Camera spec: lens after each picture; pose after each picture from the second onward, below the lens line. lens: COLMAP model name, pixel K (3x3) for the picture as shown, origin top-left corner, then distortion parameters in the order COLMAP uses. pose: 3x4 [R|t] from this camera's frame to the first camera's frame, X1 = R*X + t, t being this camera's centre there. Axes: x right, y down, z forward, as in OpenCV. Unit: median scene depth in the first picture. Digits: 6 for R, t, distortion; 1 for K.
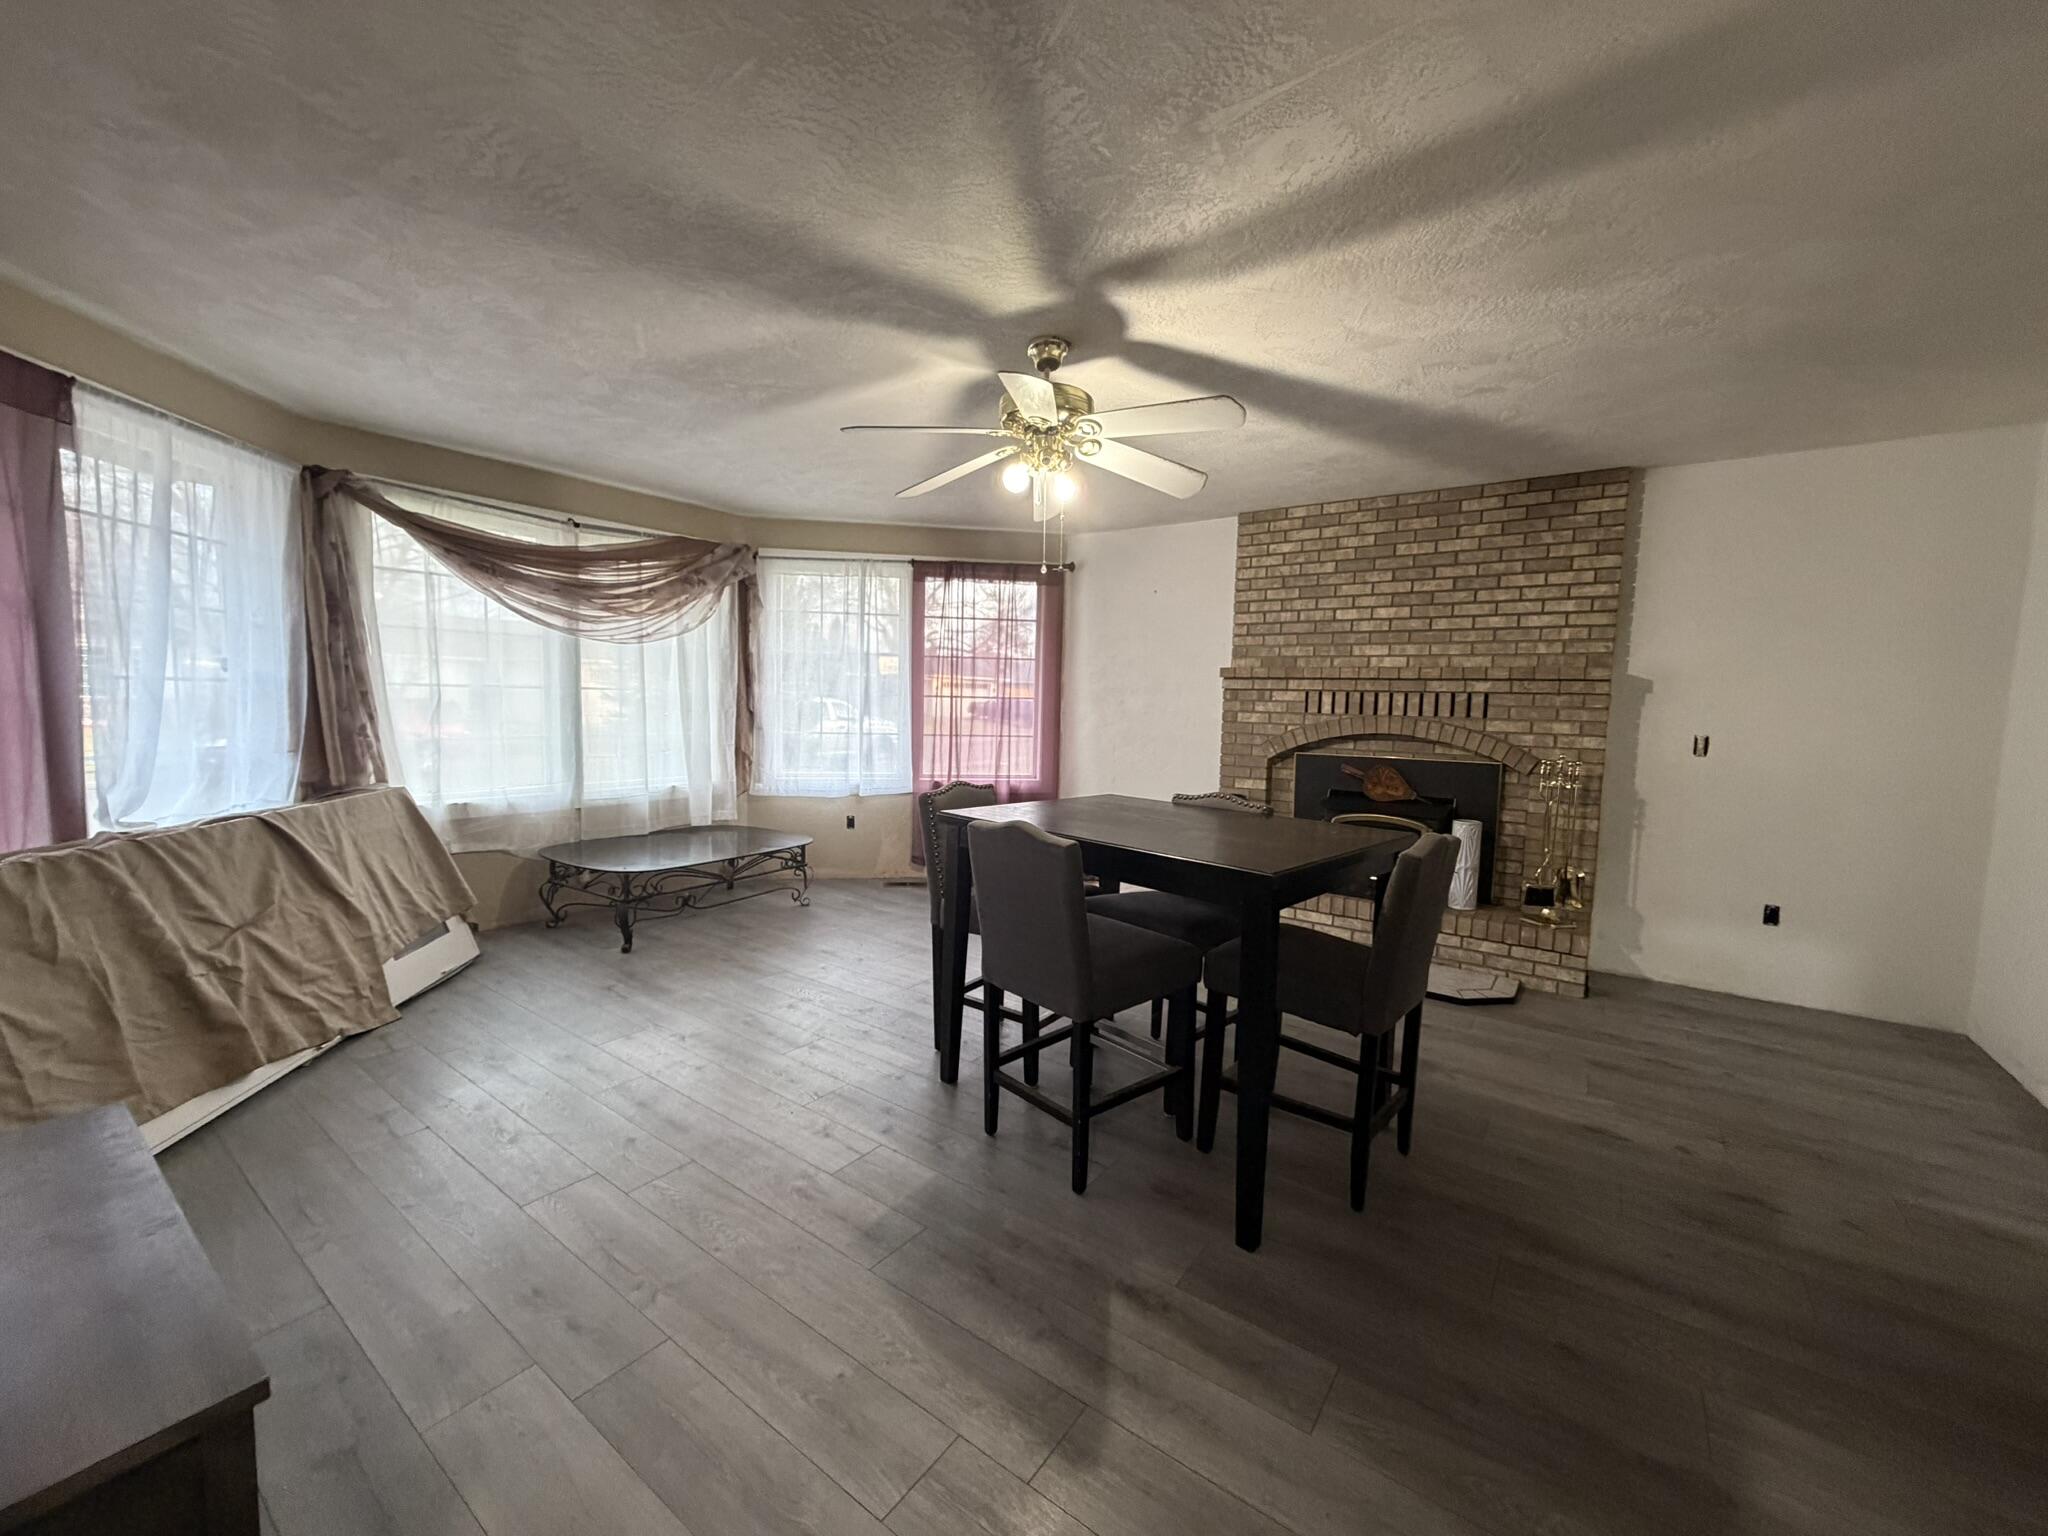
lens RADIAL K [[813.2, 0, 1018.1], [0, 813.2, 768.0], [0, 0, 1]] dist [0.000526, 0.000229]
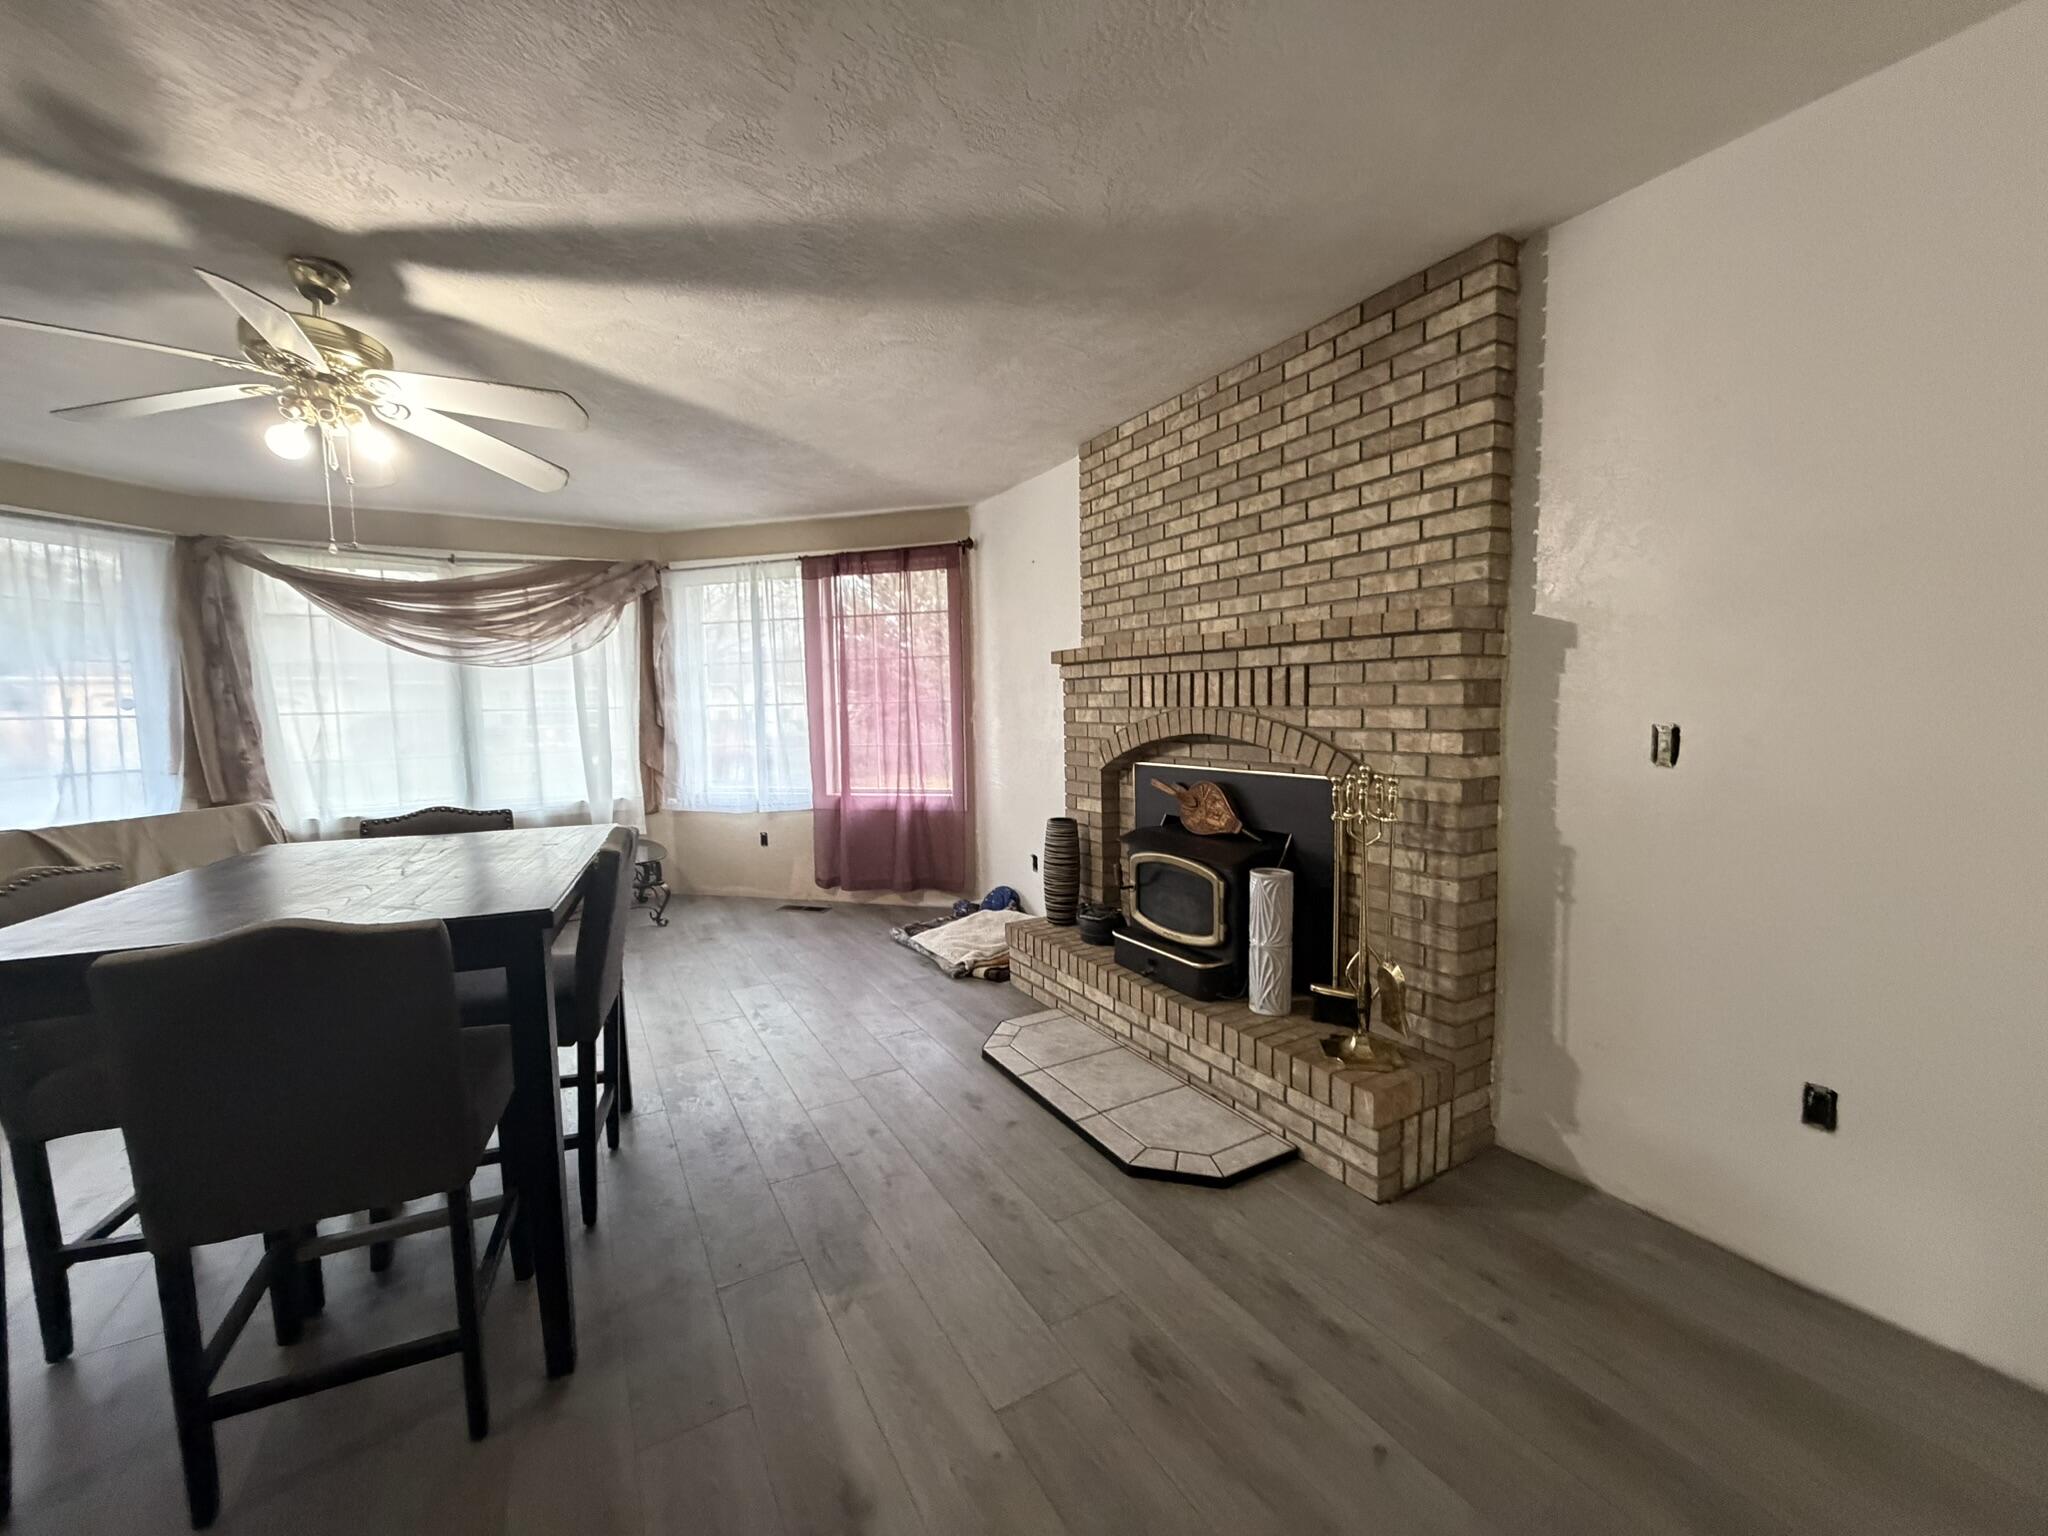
lens RADIAL K [[813.2, 0, 1018.1], [0, 813.2, 768.0], [0, 0, 1]] dist [0.000526, 0.000229]
pose [[0.912805, -0.008714, -0.408303, 0.601960], [0.006203, 0.999953, -0.007472, -0.010398], [0.408349, 0.004288, 0.912816, 0.334162]]
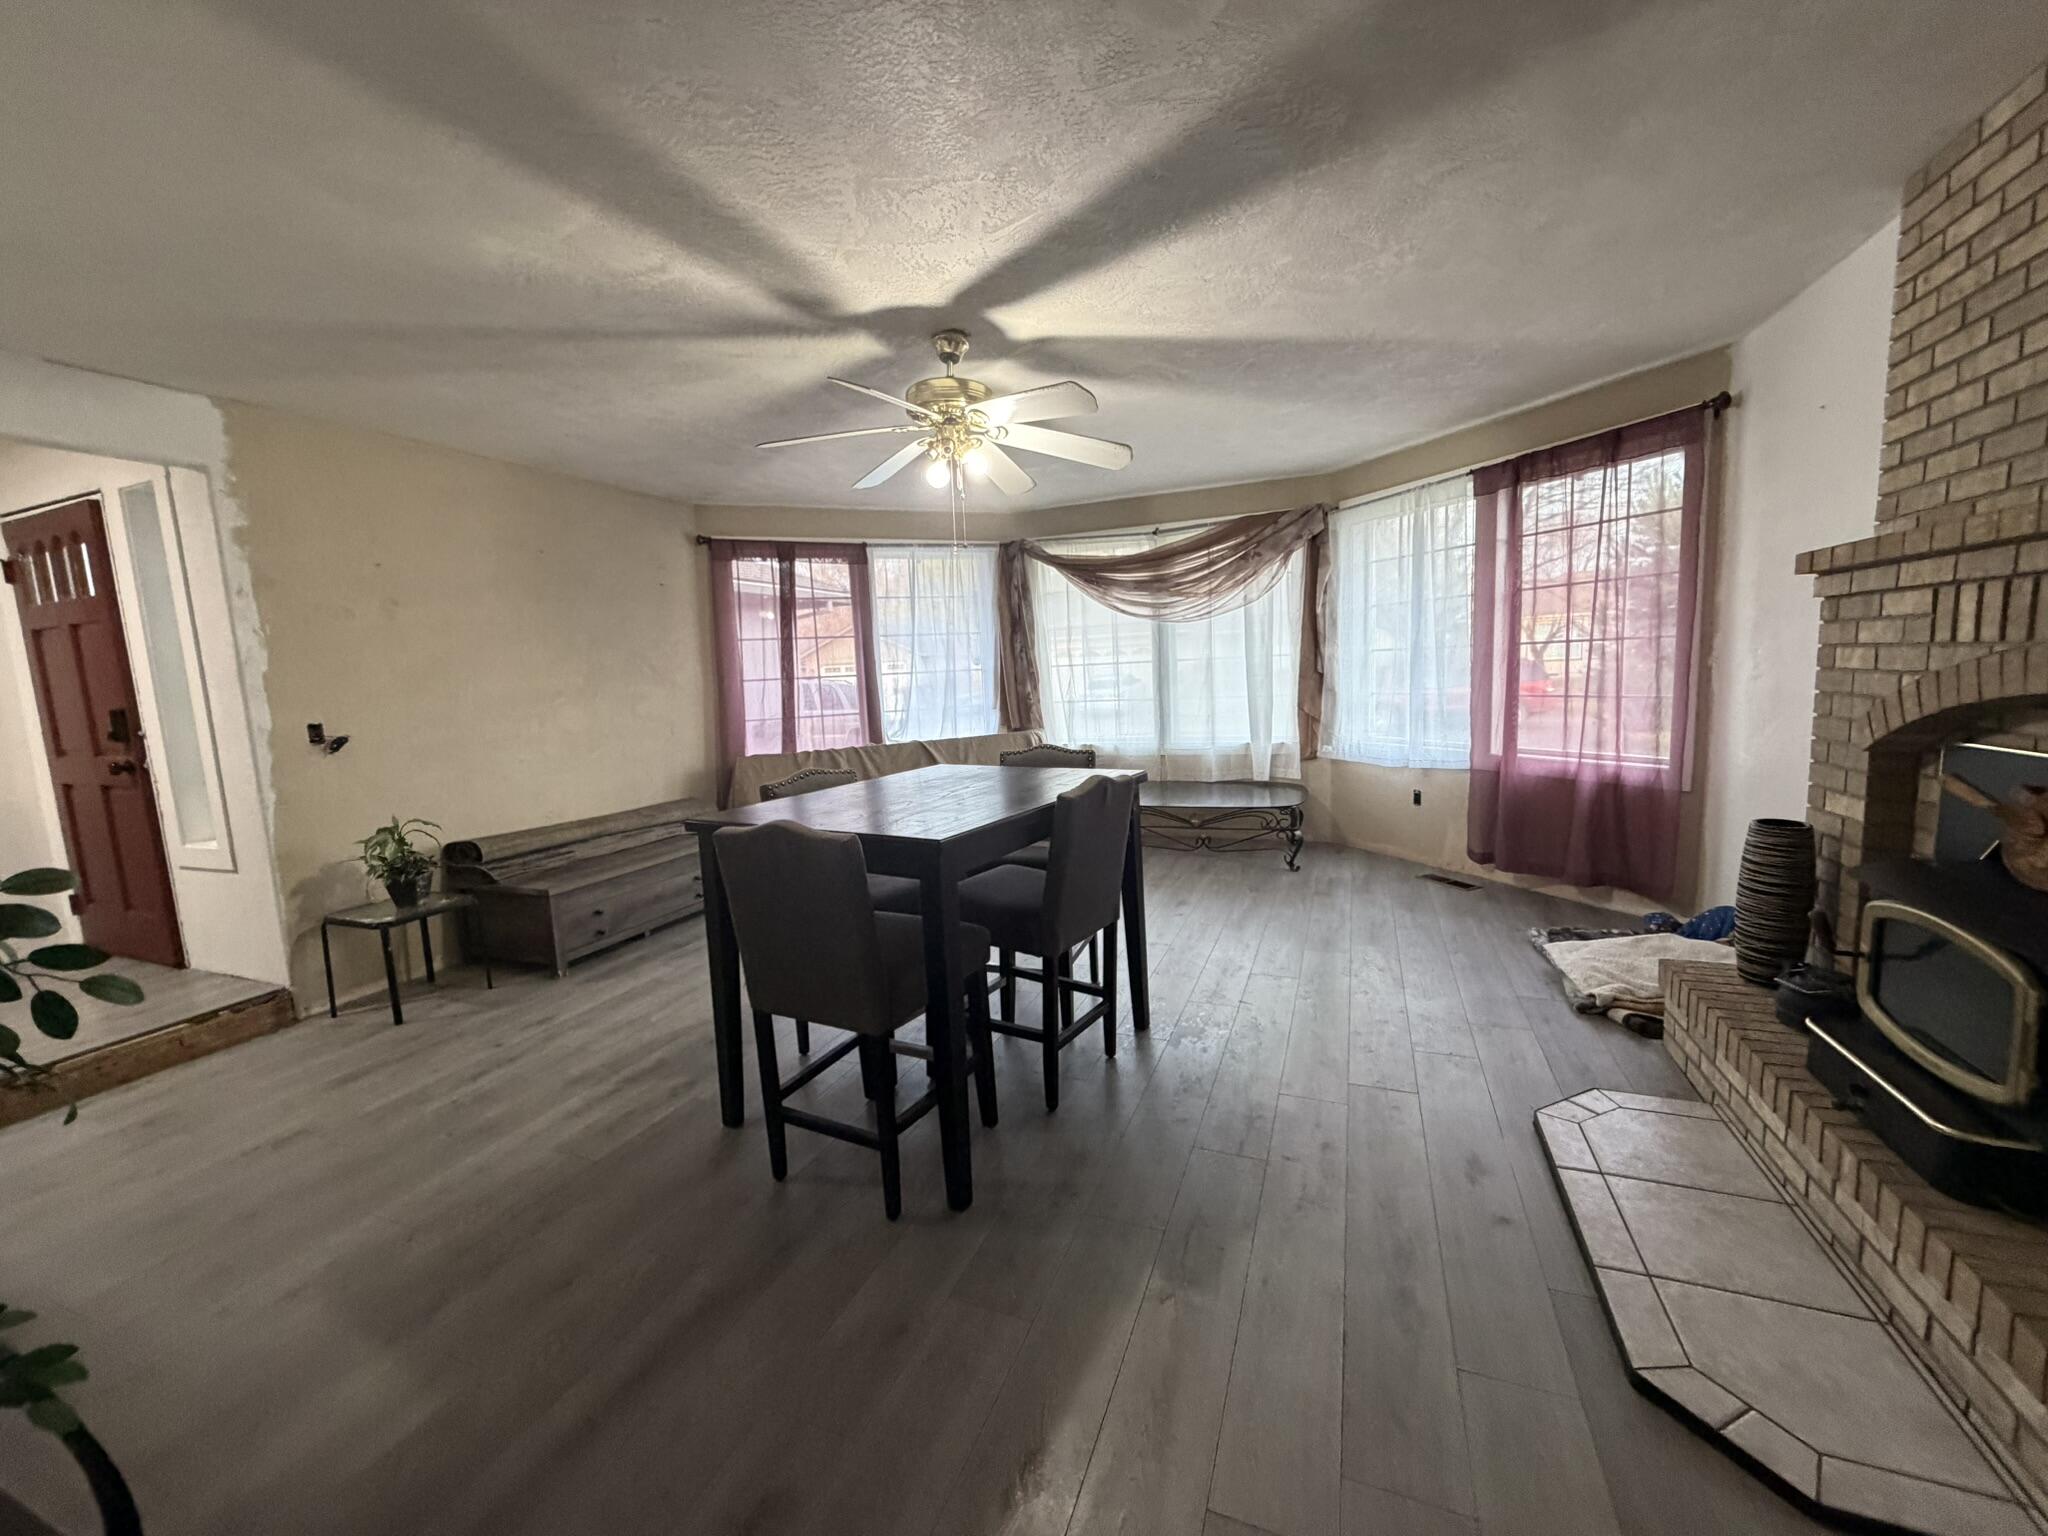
lens RADIAL K [[813.2, 0, 1018.1], [0, 813.2, 768.0], [0, 0, 1]] dist [0.000526, 0.000229]
pose [[0.238255, 0.083537, -0.967603, 0.693979], [-0.030463, 0.996446, 0.078526, -0.025774], [0.970725, 0.010767, 0.239954, 0.506962]]
